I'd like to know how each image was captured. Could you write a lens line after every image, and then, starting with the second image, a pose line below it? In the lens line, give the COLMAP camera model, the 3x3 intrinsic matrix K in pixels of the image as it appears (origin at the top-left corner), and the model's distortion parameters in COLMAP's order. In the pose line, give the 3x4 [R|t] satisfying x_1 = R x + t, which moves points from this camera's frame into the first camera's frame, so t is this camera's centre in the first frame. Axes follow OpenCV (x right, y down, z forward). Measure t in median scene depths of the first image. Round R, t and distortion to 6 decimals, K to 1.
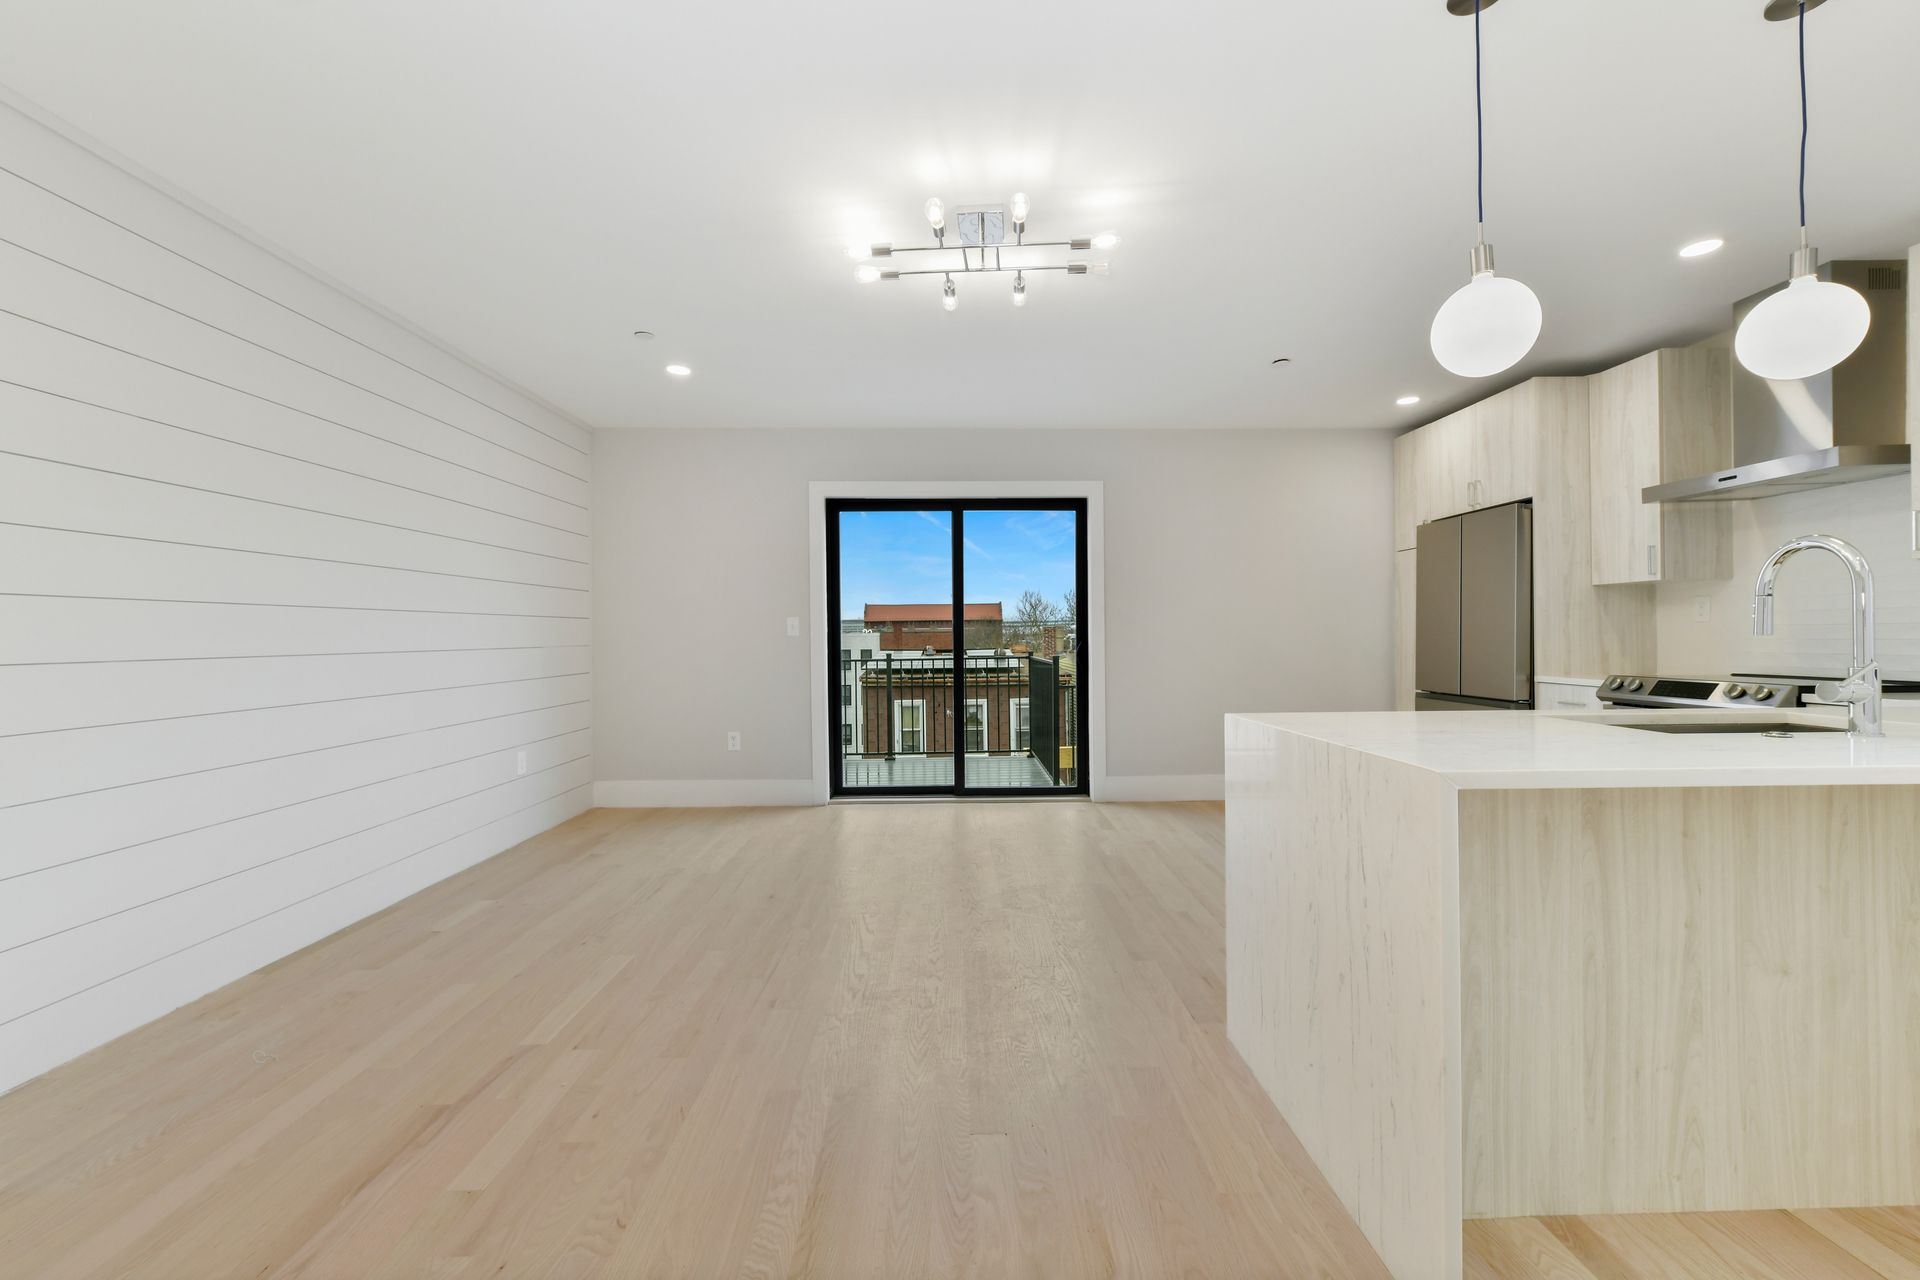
lens RADIAL K [[784.5, 0, 971.6], [0, 784.5, 628.7], [0, 0, 1]] dist [-0.000270, 0.000019]
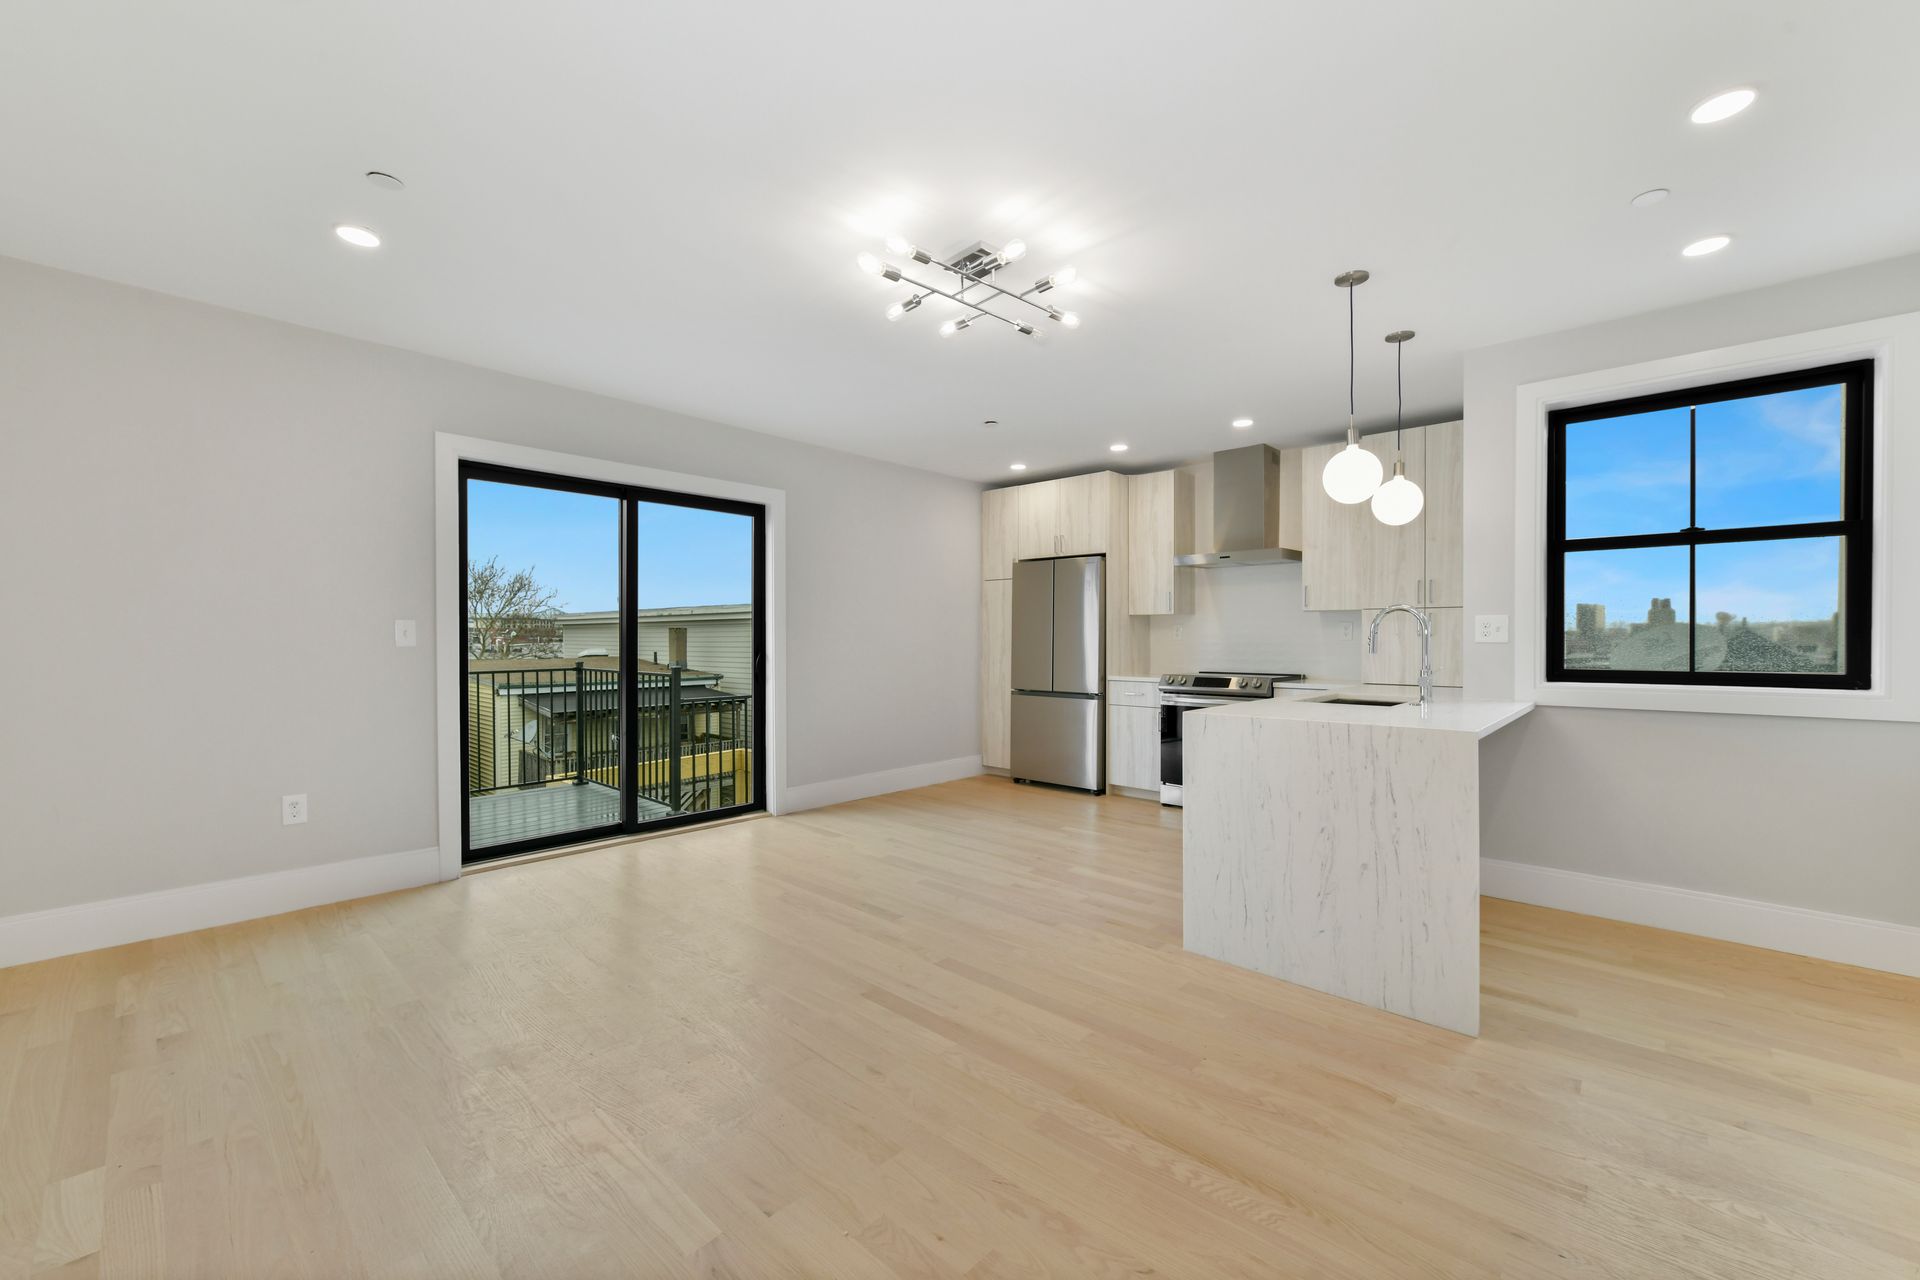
lens RADIAL K [[784.5, 0, 971.6], [0, 784.5, 628.7], [0, 0, 1]] dist [-0.000270, 0.000019]
pose [[0.676576, 0.017062, 0.736176, -0.421839], [-0.014920, 0.999844, -0.009461, -0.007826], [-0.736222, -0.004583, 0.676725, 0.160965]]
